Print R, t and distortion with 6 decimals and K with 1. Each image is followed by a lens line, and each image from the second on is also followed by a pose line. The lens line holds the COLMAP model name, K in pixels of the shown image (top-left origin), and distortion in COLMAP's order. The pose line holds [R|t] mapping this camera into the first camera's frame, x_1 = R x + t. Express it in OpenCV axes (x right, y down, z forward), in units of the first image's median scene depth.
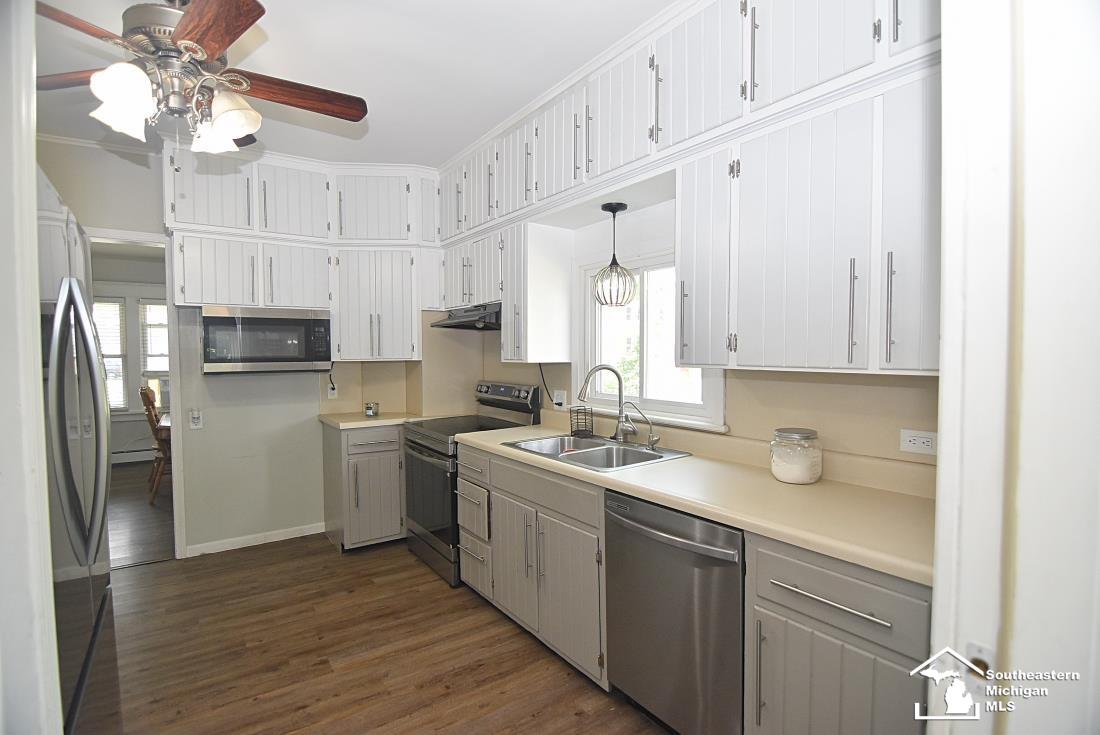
lens RADIAL K [[531.8, 0, 545.6], [0, 531.8, 366.5], [0, 0, 1]] dist [-0.018462, -0.005574]
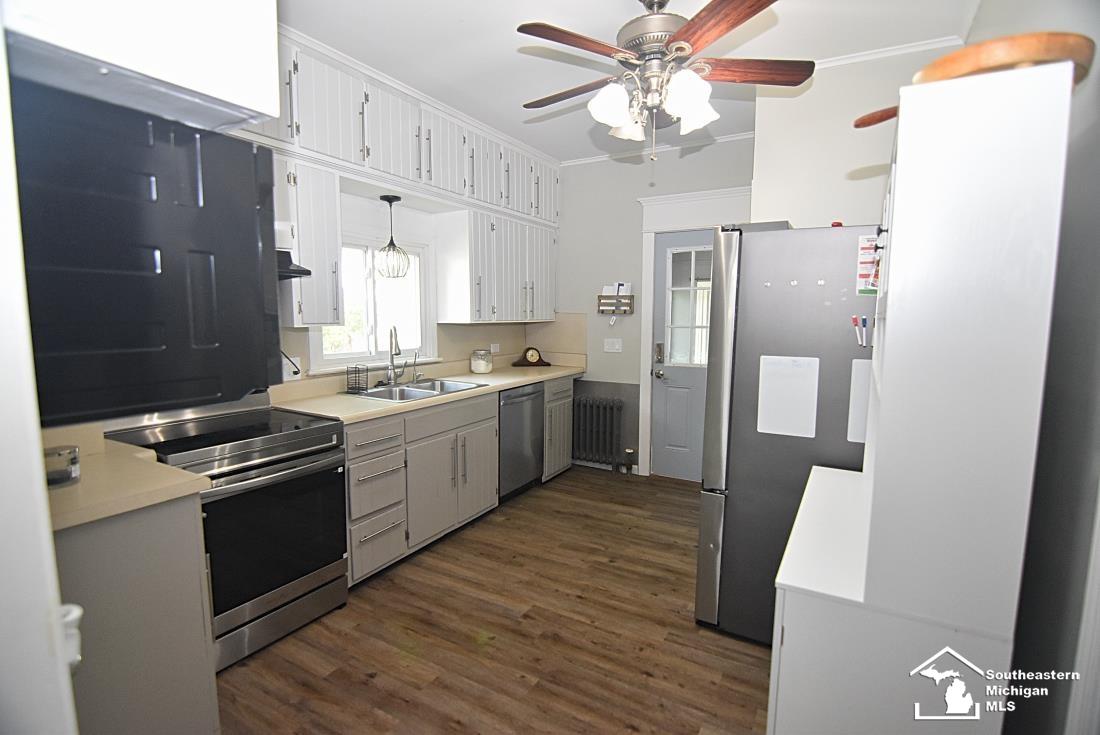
lens RADIAL K [[531.8, 0, 547.4], [0, 531.8, 370.6], [0, 0, 1]] dist [-0.018462, -0.005574]
pose [[-0.418033, -0.097421, 0.903193, -1.265801], [0.028728, 0.992318, 0.120331, -0.039144], [-0.907978, 0.076249, -0.412023, 1.286201]]
